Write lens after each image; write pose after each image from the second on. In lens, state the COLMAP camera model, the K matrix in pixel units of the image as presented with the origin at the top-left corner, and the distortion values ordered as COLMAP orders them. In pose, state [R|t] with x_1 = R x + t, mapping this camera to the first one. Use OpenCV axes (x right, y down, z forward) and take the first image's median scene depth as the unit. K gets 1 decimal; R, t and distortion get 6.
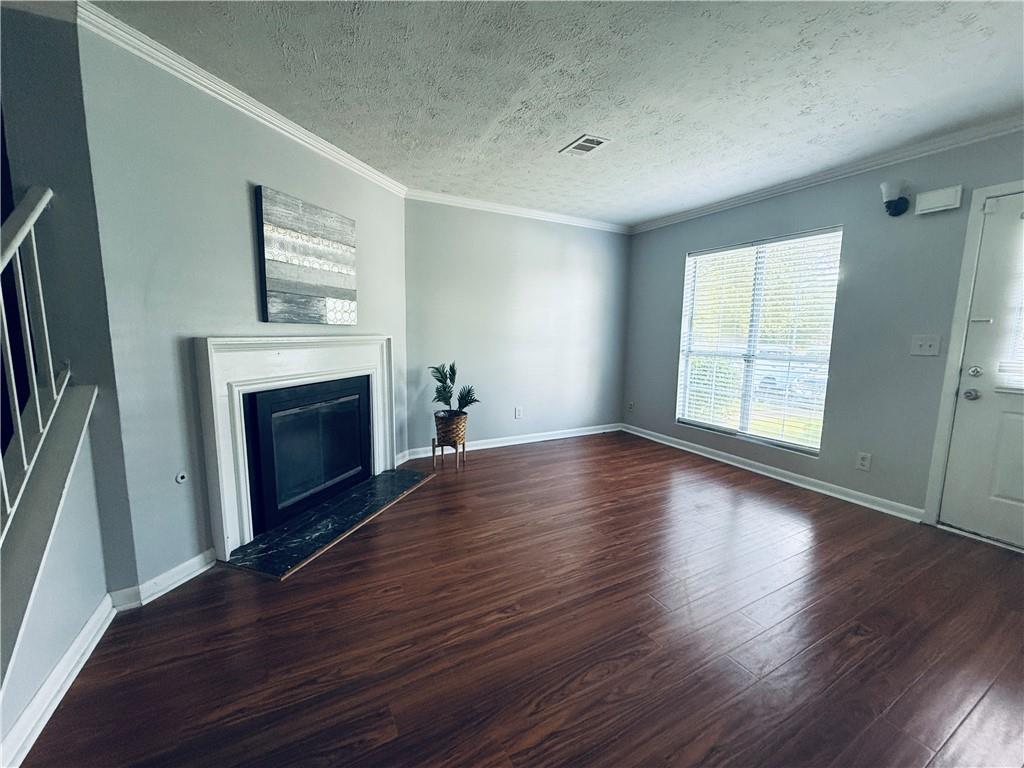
lens RADIAL K [[409.1, 0, 511.4], [0, 409.1, 382.0], [0, 0, 1]] dist [-0.000884, 0.000802]
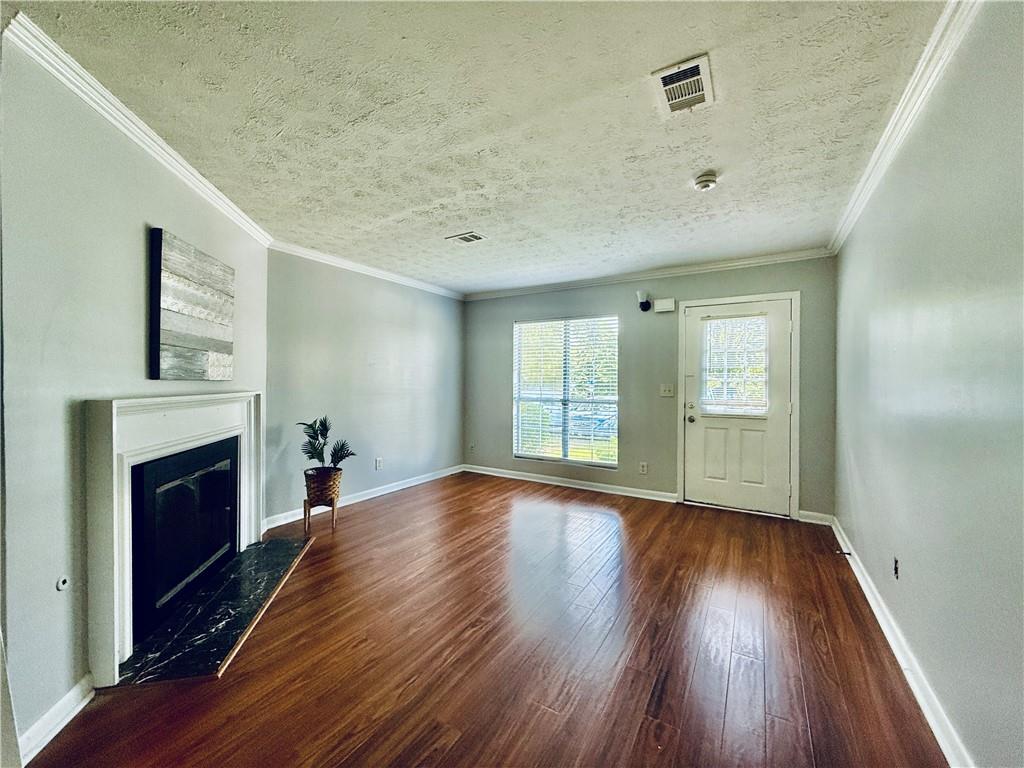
lens RADIAL K [[409.1, 0, 511.4], [0, 409.1, 382.0], [0, 0, 1]] dist [-0.000884, 0.000802]
pose [[0.864277, -0.009979, 0.502917, -0.285283], [0.069431, 0.992600, -0.099623, -0.003211], [-0.498201, 0.121020, 0.858574, -0.077996]]
